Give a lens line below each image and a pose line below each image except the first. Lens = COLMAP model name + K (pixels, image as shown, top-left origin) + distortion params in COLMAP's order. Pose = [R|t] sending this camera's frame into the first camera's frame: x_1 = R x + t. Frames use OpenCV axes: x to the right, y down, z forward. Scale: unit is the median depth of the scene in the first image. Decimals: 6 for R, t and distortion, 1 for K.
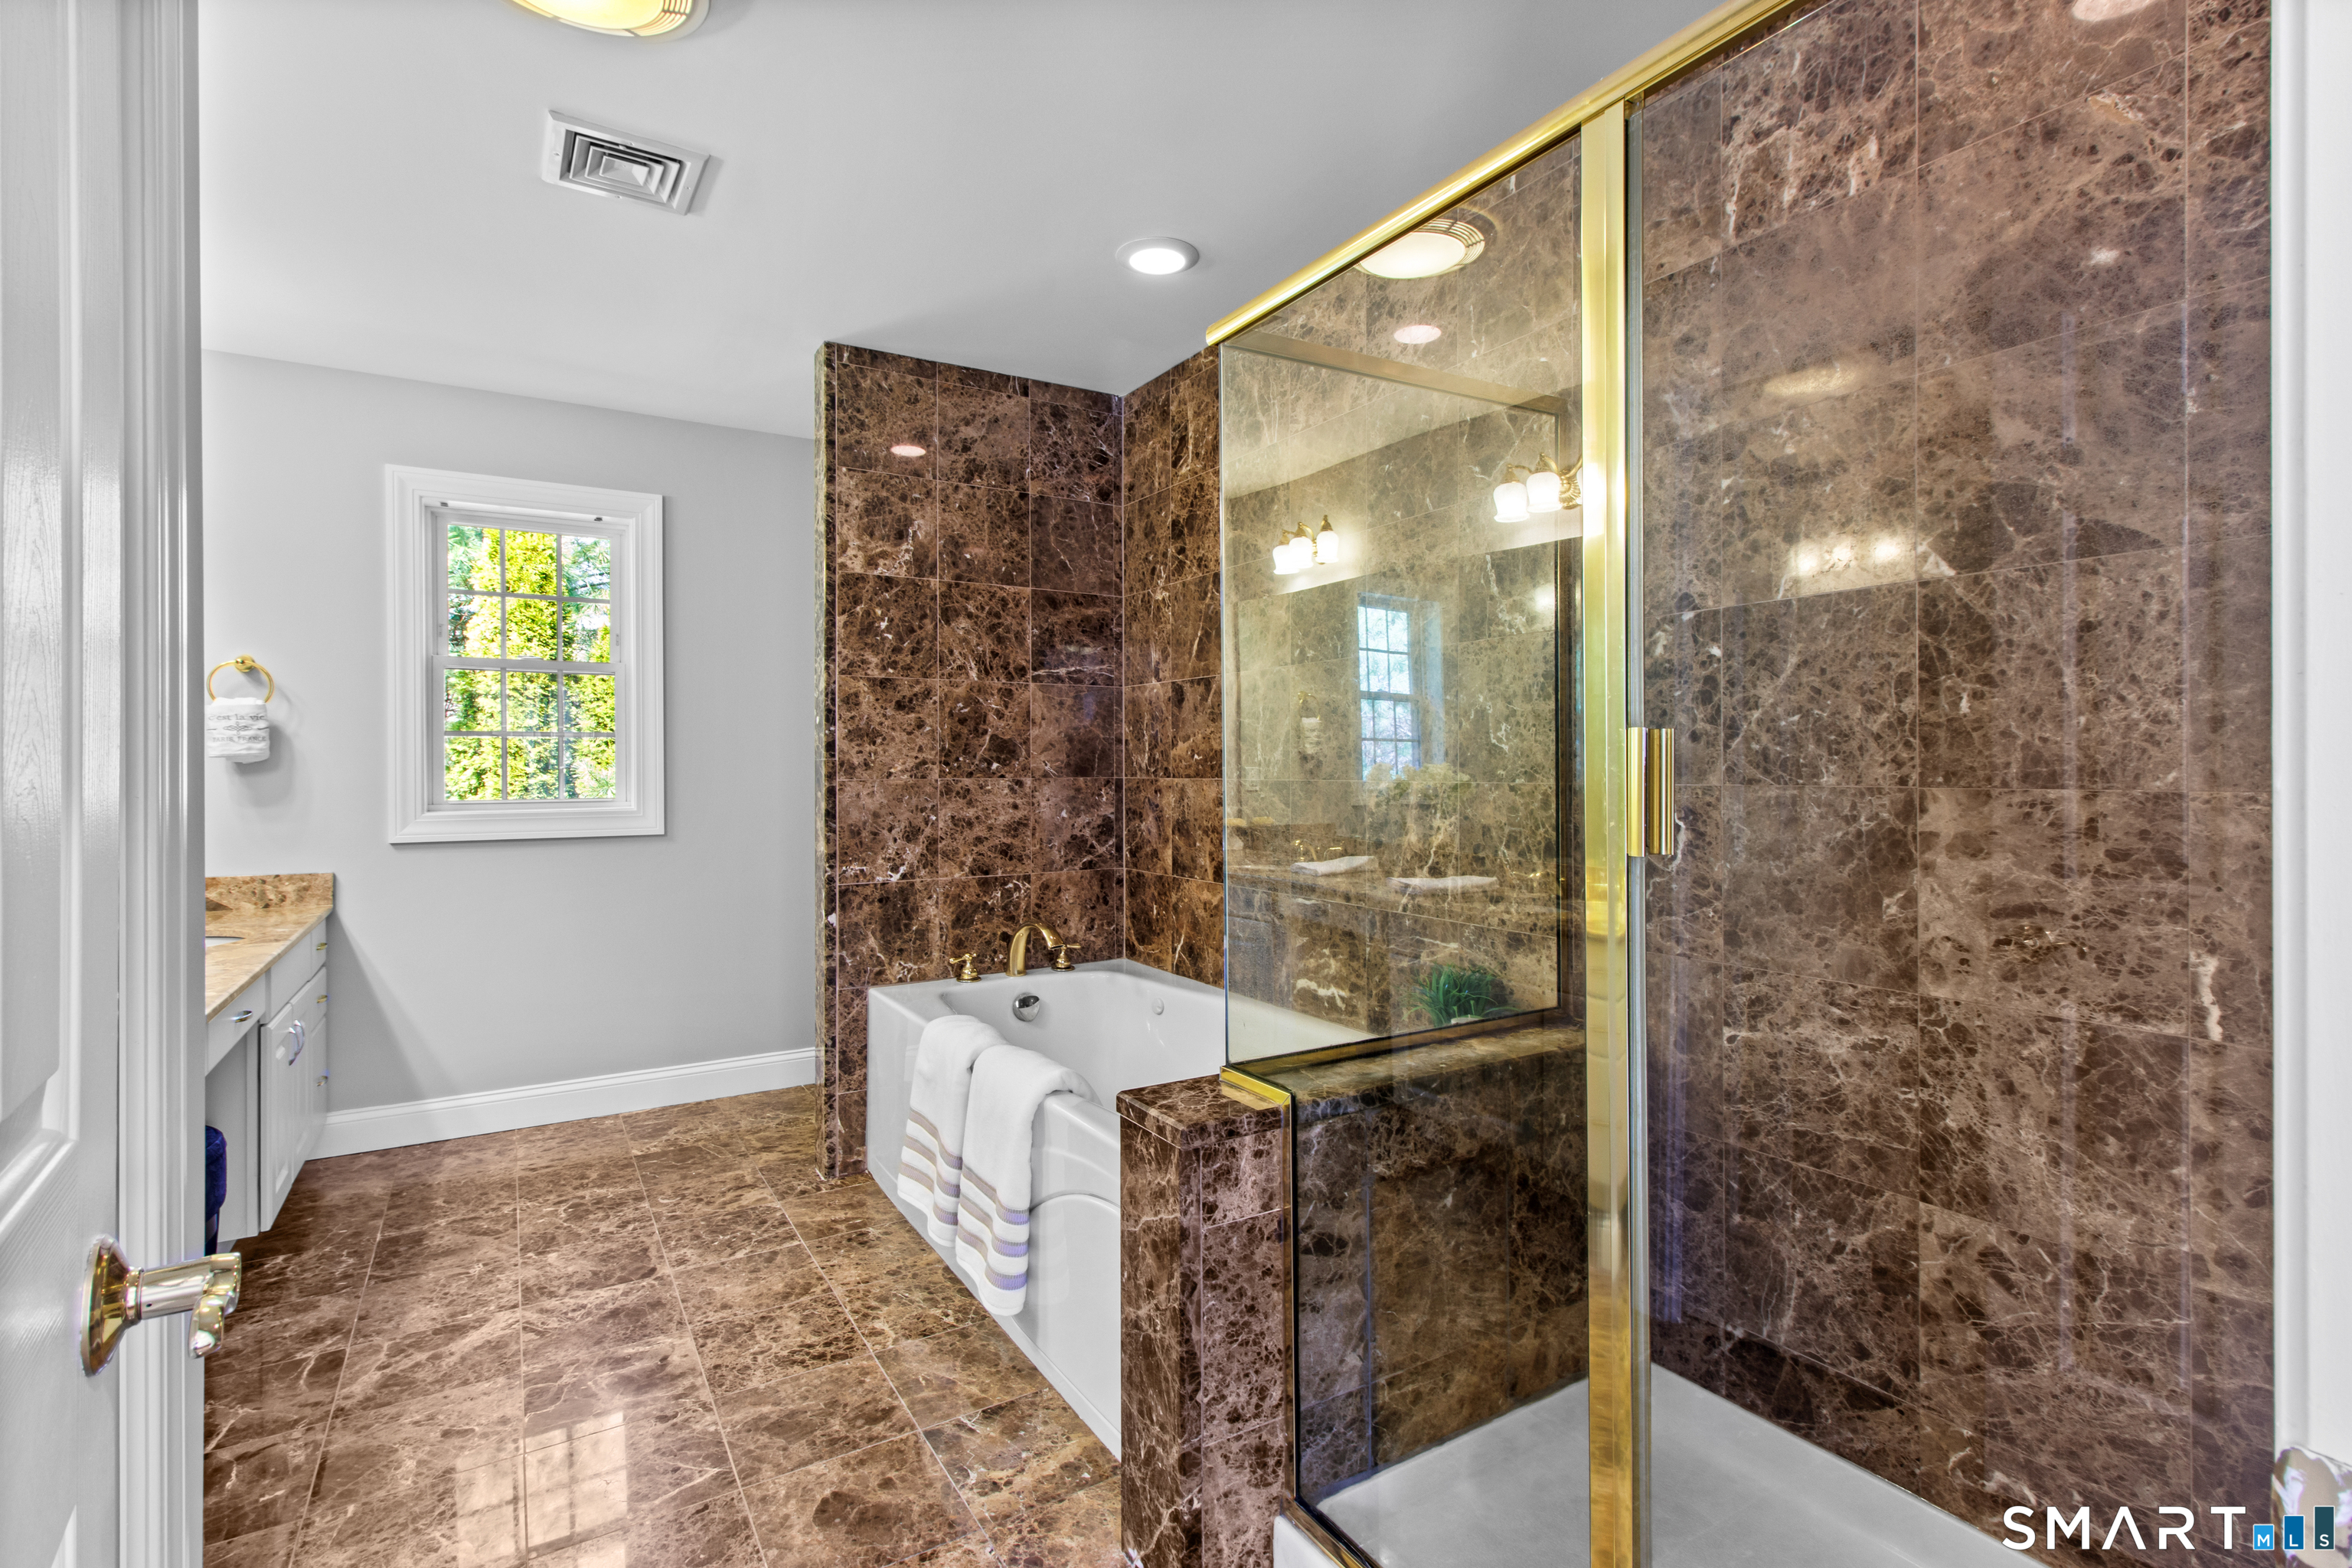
lens RADIAL K [[1098.8, 0, 1179.7], [0, 1098.8, 766.2], [0, 0, 1]] dist [0.006255, -0.000760]
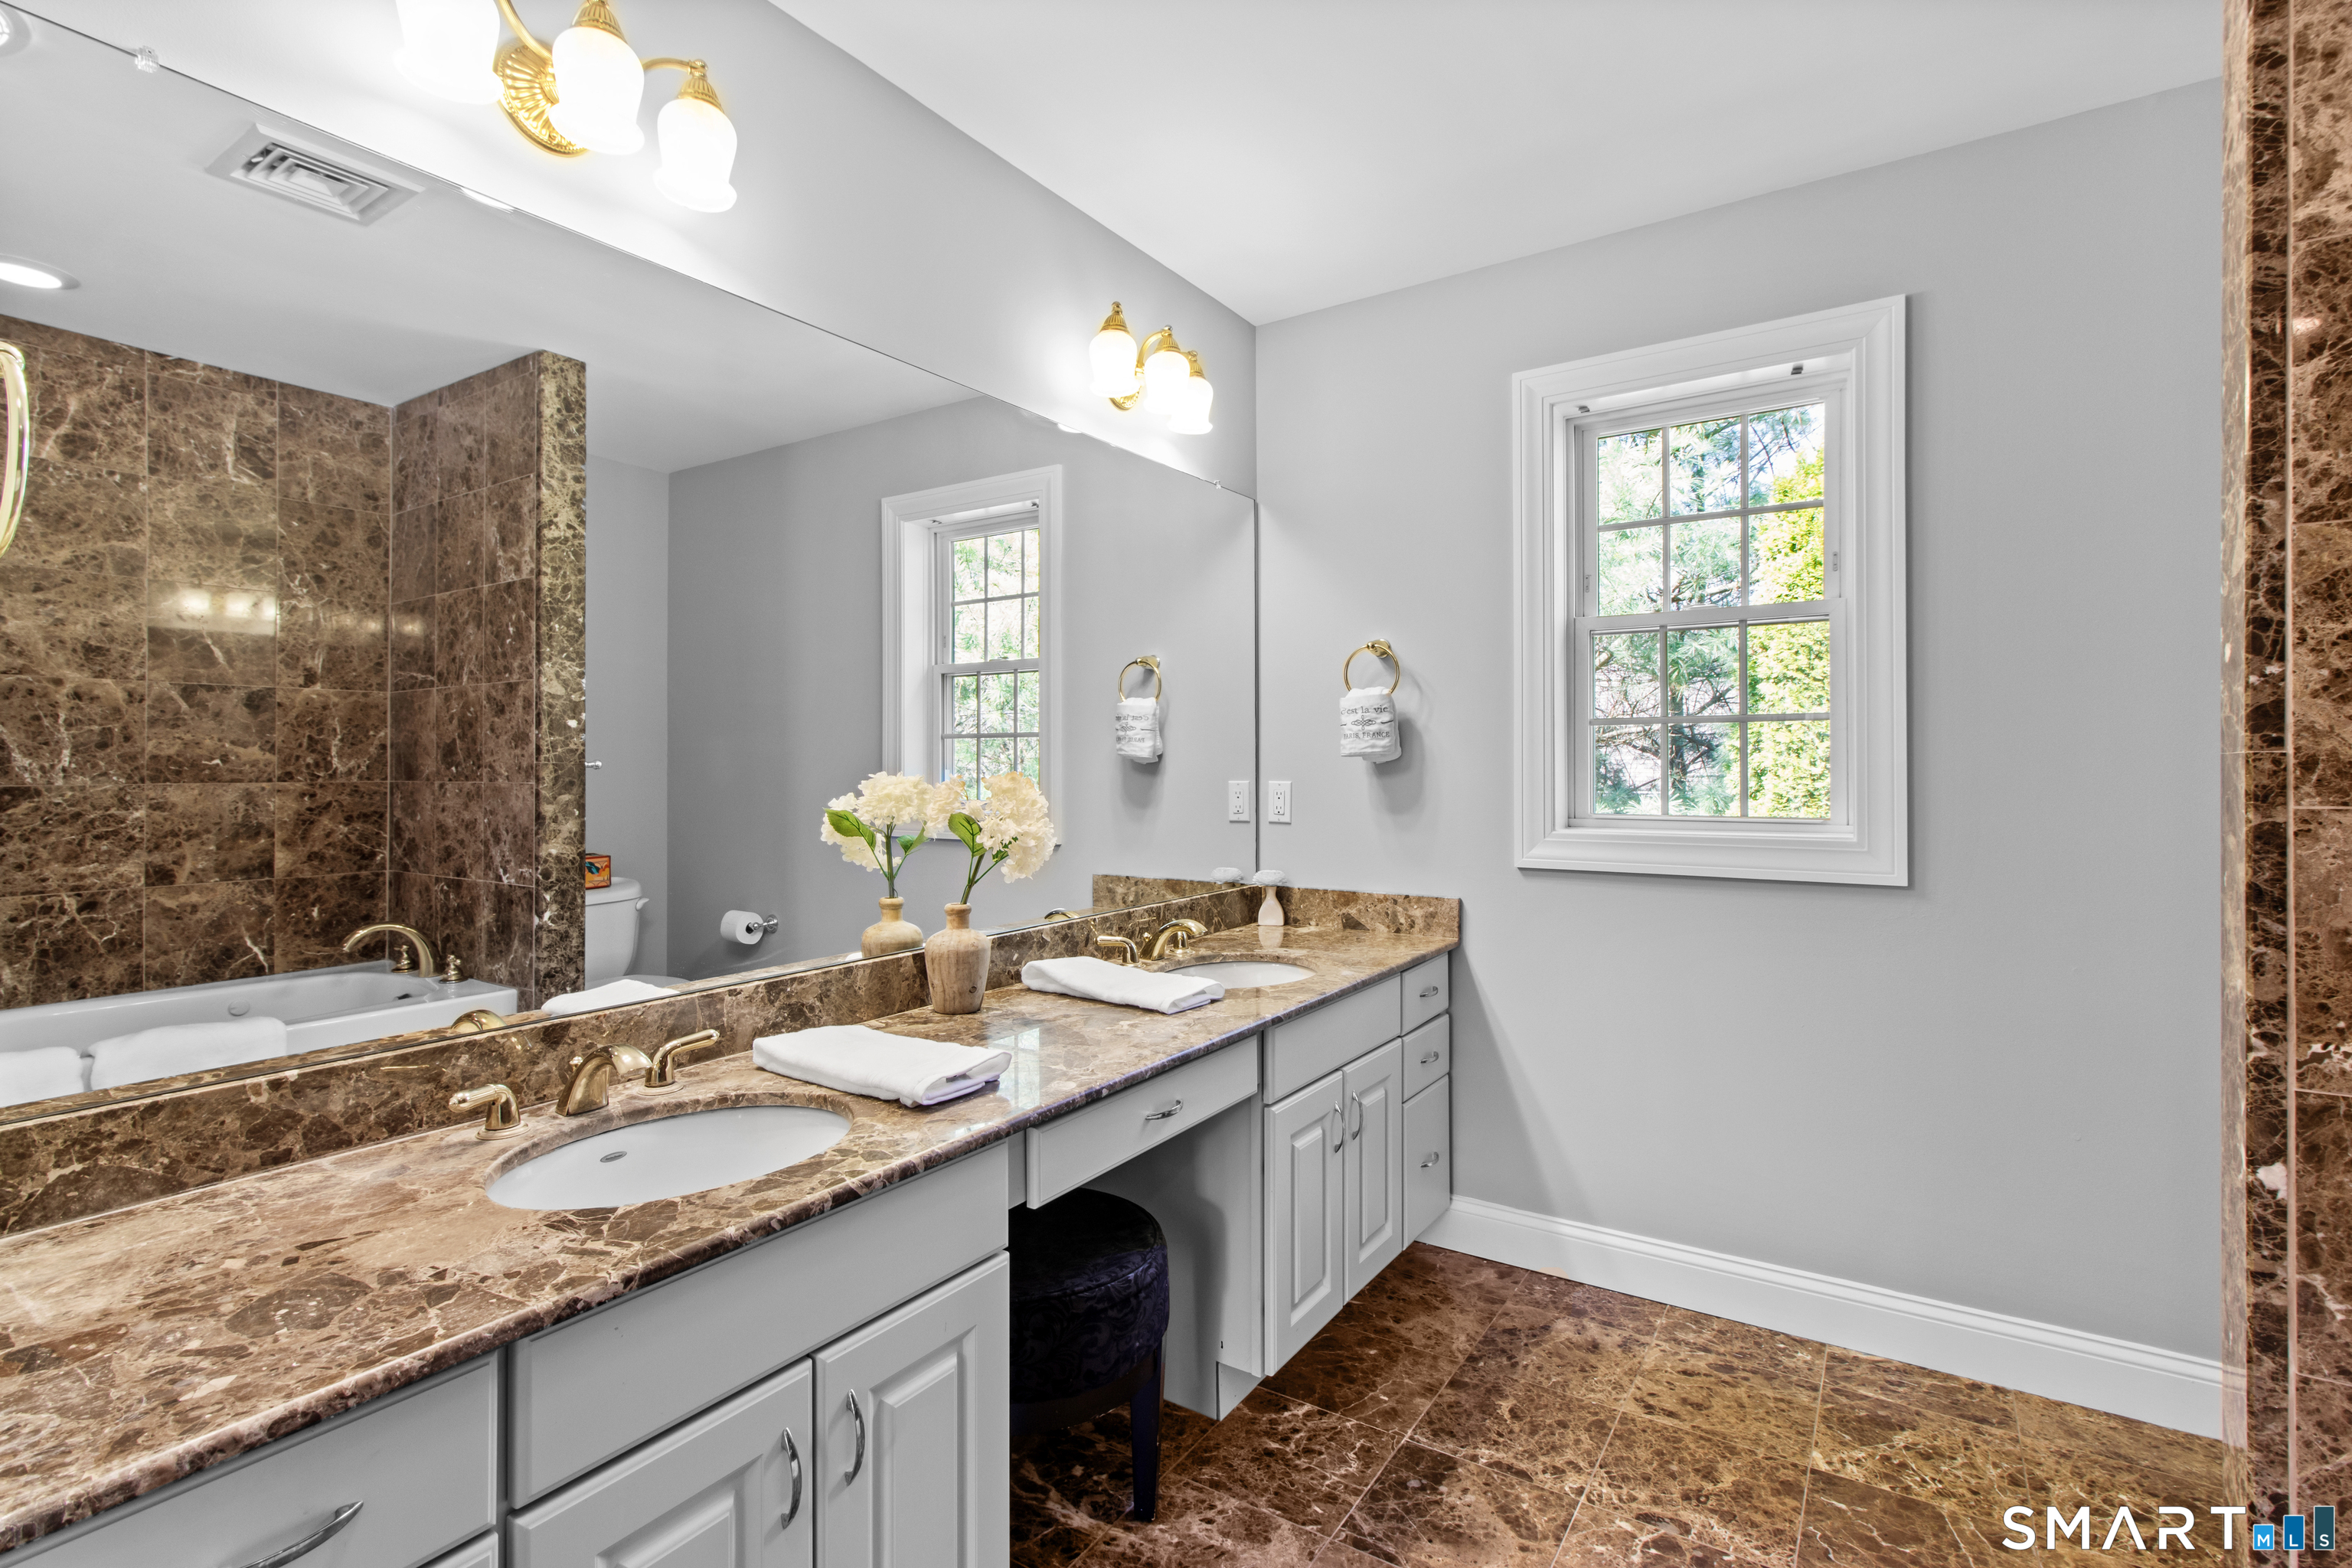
lens RADIAL K [[1098.8, 0, 1185.8], [0, 1098.8, 764.2], [0, 0, 1]] dist [0.006255, -0.000760]
pose [[0.423783, 0.000341, -0.905764, -0.146561], [-0.000075, 1.000000, 0.000342, -0.002254], [0.905764, -0.000077, 0.423783, 0.561294]]
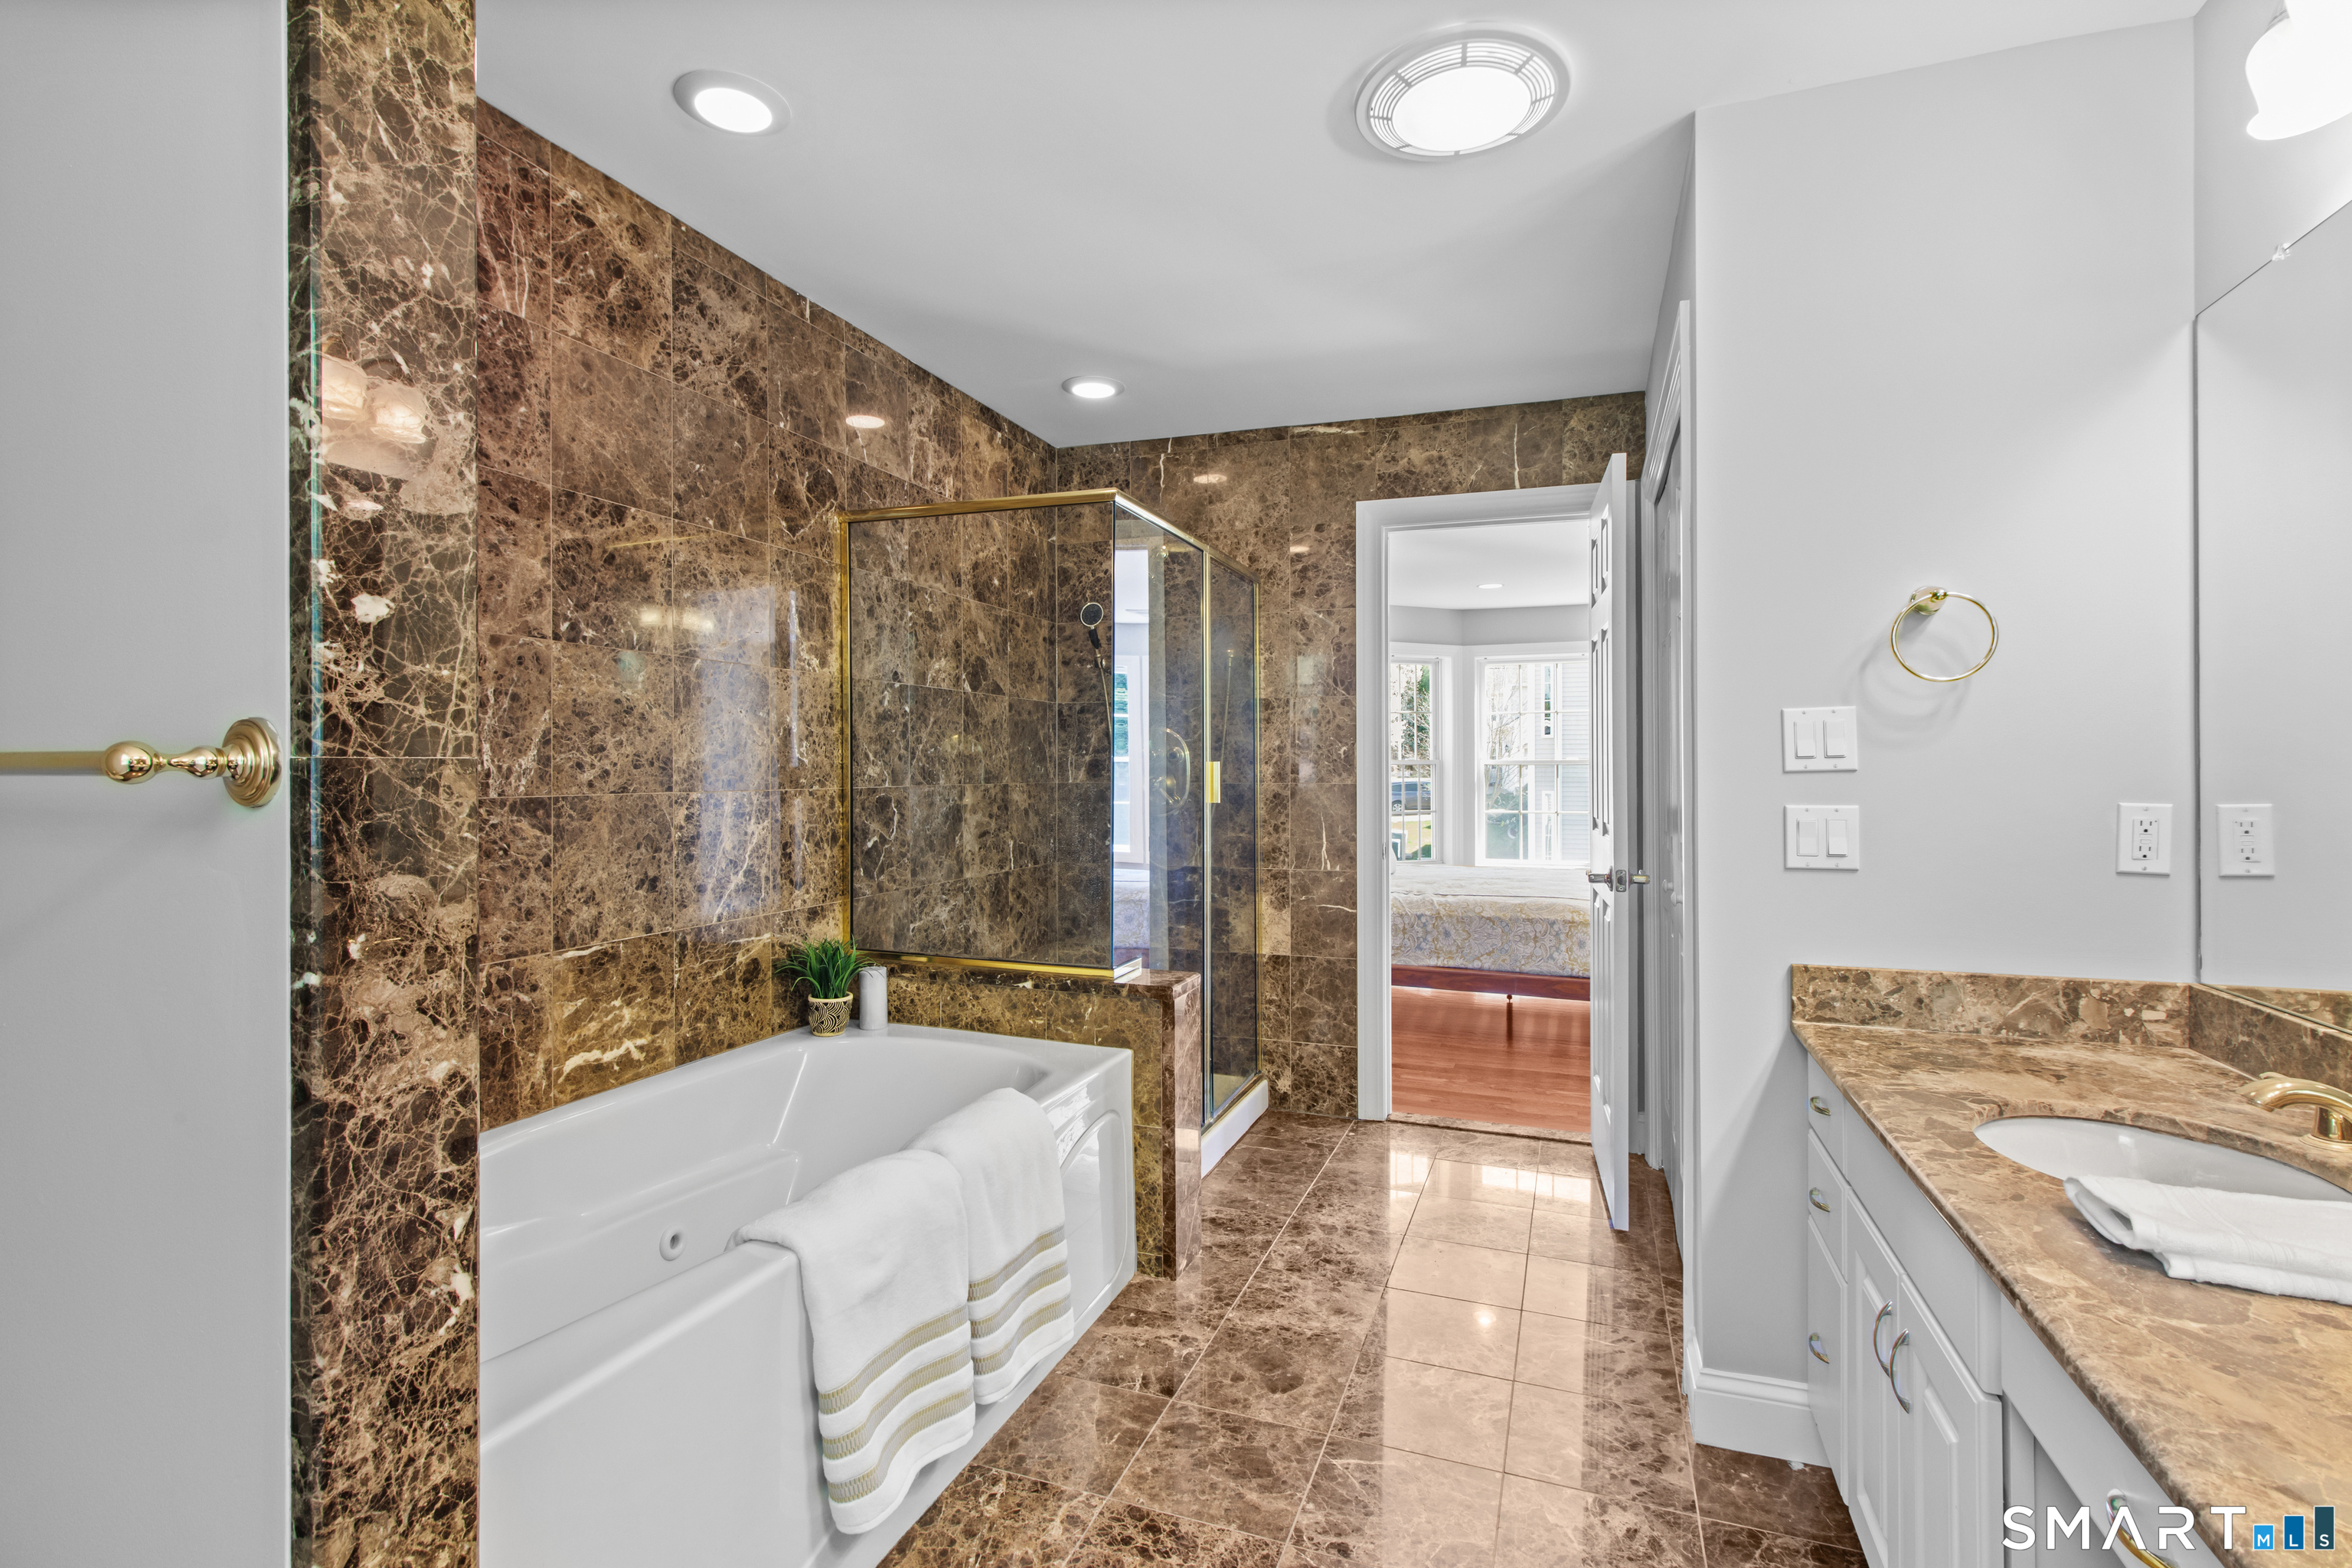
lens RADIAL K [[1098.8, 0, 1162.0], [0, 1098.8, 763.0], [0, 0, 1]] dist [0.006255, -0.000760]
pose [[-0.609162, 0.009831, 0.792985, -0.742141], [0.003548, 0.999947, -0.009671, -0.000813], [-0.793038, -0.003078, -0.609164, 1.140441]]
